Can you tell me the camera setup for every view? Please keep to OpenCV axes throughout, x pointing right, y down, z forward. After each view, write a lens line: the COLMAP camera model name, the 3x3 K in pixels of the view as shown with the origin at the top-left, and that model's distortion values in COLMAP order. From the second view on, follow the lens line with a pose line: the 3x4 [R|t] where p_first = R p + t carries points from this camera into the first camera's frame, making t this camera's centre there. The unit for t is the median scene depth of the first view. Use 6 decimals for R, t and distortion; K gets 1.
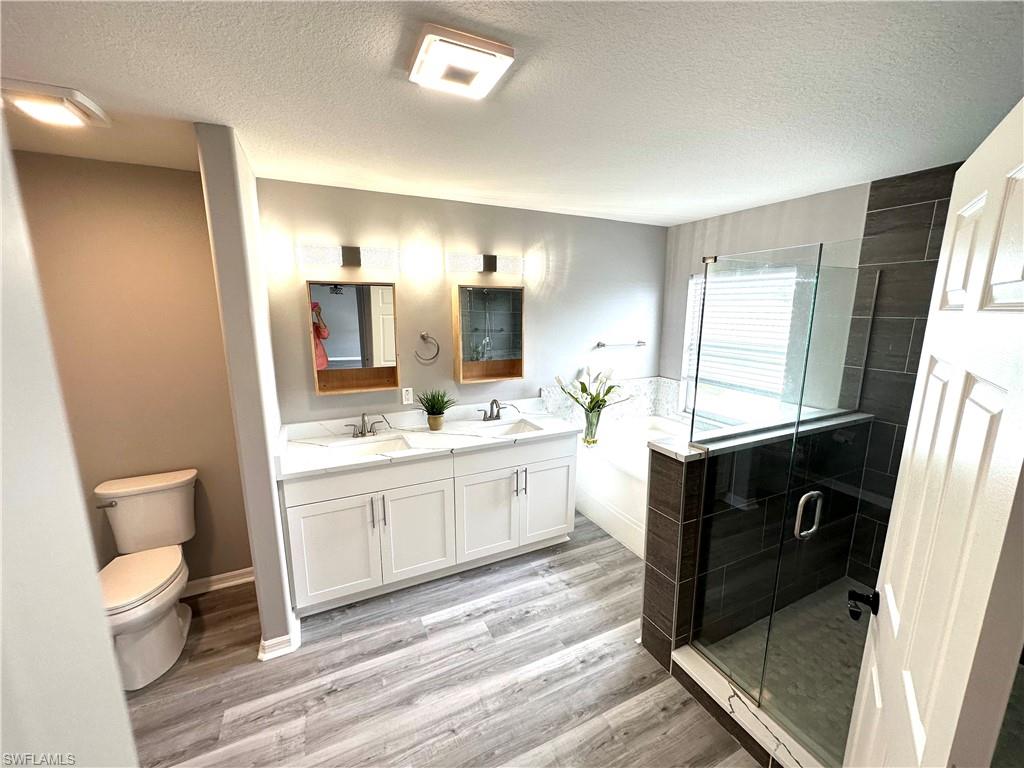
lens RADIAL K [[419.7, 0, 507.7], [0, 419.7, 384.3], [0, 0, 1]] dist [0.000905, 0.000702]
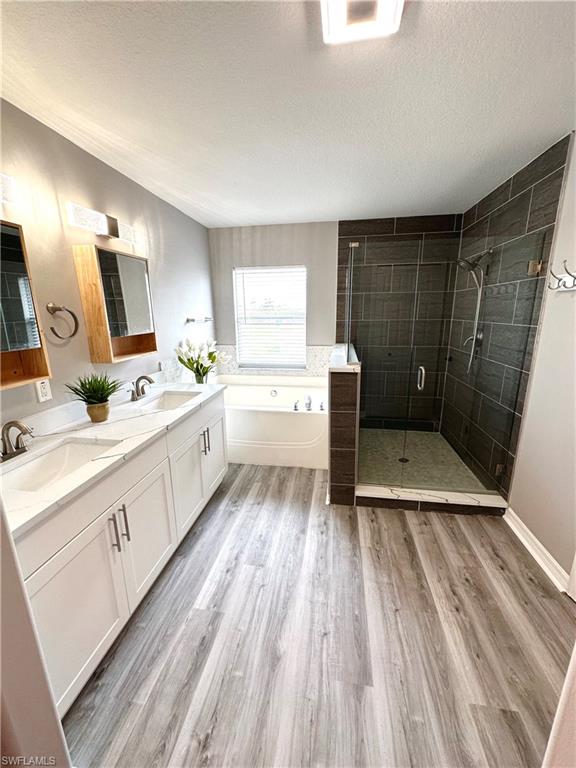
lens RADIAL K [[314.8, 0, 286.7], [0, 314.8, 385.5], [0, 0, 1]] dist [0.000905, 0.000702]
pose [[0.557200, -0.200499, 0.805810, -0.562345], [0.165788, 0.977735, 0.128638, 0.025009], [-0.813660, 0.061917, 0.578034, 0.411847]]
